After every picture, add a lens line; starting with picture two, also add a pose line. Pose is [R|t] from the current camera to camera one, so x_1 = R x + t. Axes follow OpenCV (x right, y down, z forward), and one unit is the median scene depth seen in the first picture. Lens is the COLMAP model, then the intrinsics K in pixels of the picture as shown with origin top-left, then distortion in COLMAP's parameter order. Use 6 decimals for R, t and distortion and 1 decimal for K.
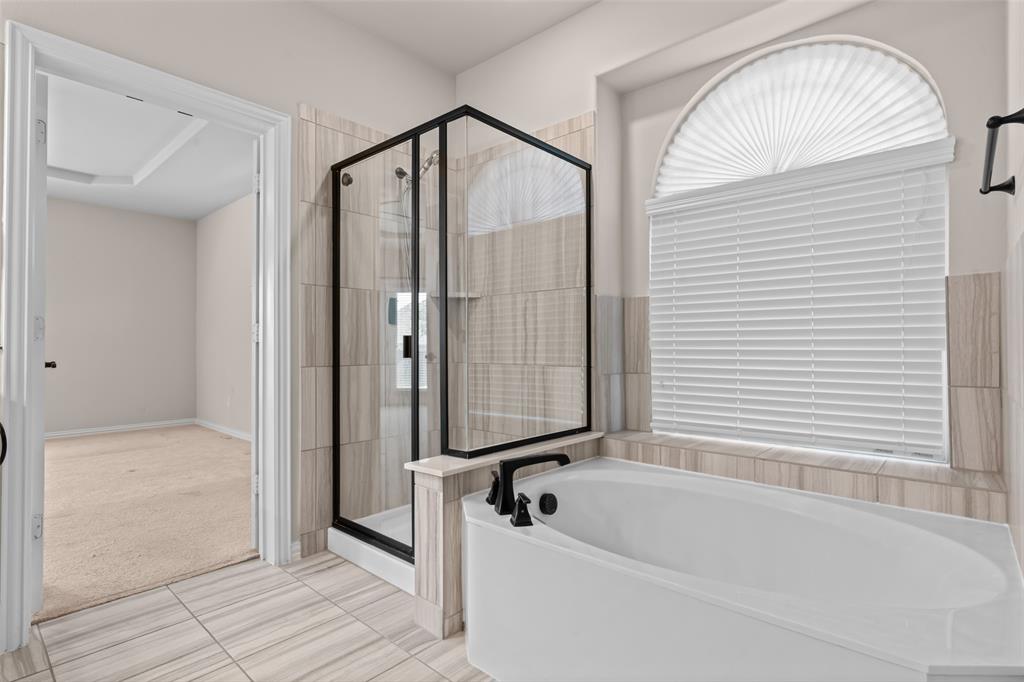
lens RADIAL K [[513.7, 0, 512.6], [0, 513.7, 335.2], [0, 0, 1]] dist [0.001290, 0.000056]
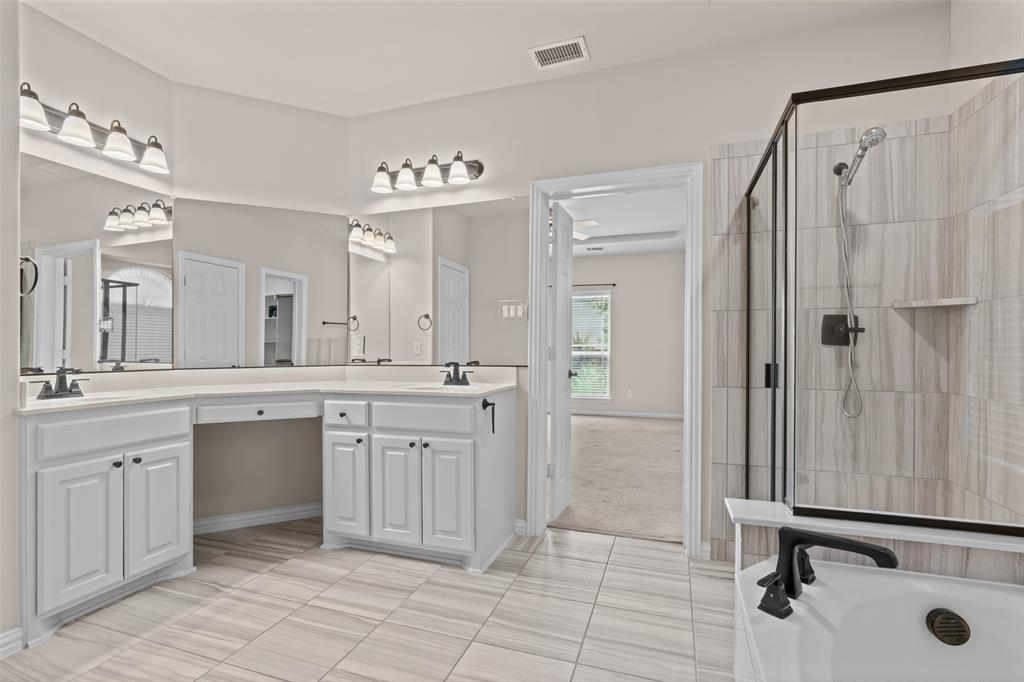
lens RADIAL K [[467.0, 0, 516.8], [0, 467.0, 341.9], [0, 0, 1]] dist [-0.000837, 0.000031]
pose [[0.394922, -0.010064, -0.918660, 0.371828], [0.019099, 0.999814, -0.002742, -0.042421], [0.918516, -0.016463, 0.395040, 0.239233]]
